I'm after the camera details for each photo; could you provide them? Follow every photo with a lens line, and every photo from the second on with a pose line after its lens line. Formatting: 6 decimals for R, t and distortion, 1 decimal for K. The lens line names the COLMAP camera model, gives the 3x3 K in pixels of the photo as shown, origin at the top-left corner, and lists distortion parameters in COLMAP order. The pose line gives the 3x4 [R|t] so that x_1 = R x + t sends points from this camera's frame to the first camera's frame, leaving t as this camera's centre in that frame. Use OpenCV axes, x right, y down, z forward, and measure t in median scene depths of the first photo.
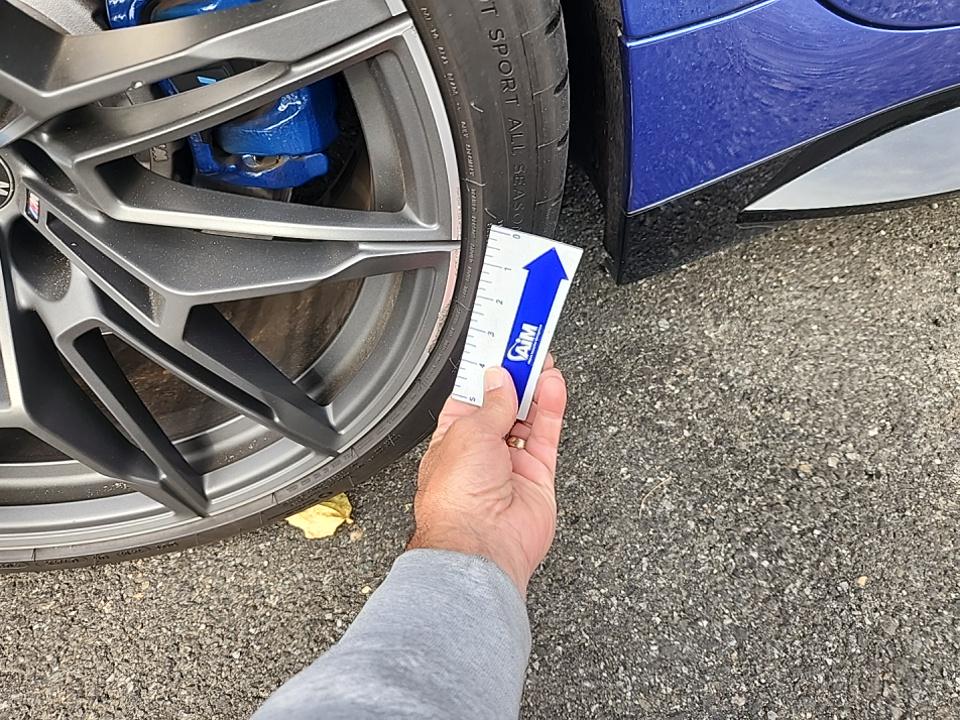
lens RADIAL K [[659.1, 0, 479.8], [0, 659.1, 329.3], [0, 0, 1]] dist [0.070284, -0.080279]
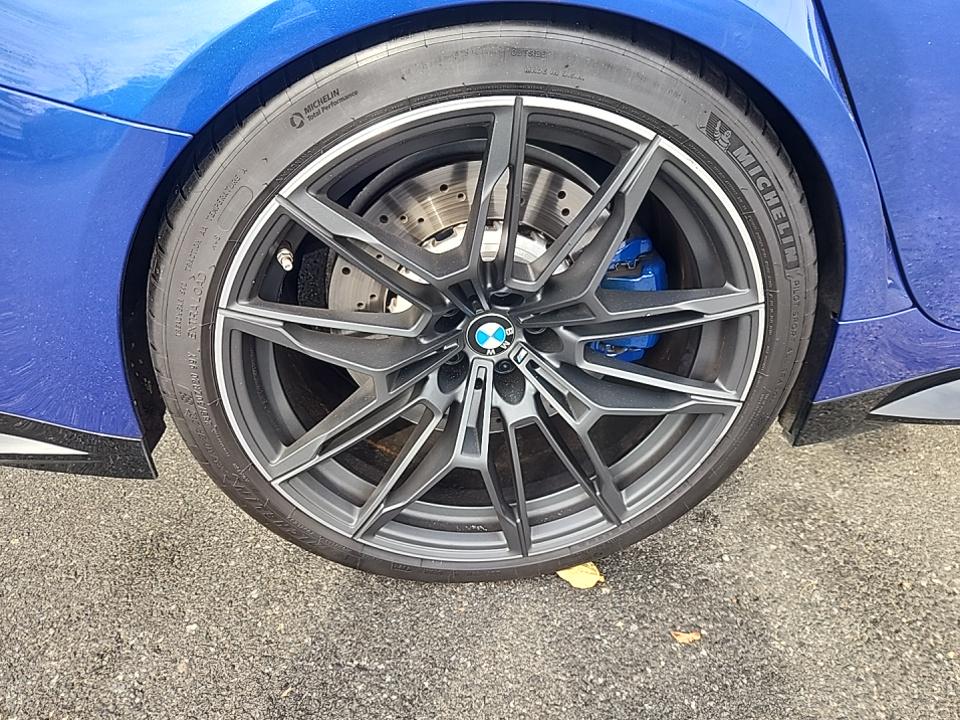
lens RADIAL K [[644.6, 0, 495.0], [0, 644.6, 333.7], [0, 0, 1]] dist [0.055365, -0.040785]
pose [[0.989764, 0.141748, -0.016590, -0.536751], [-0.140477, 0.947129, -0.288466, 0.238228], [-0.025177, 0.287843, 0.957346, -0.628160]]
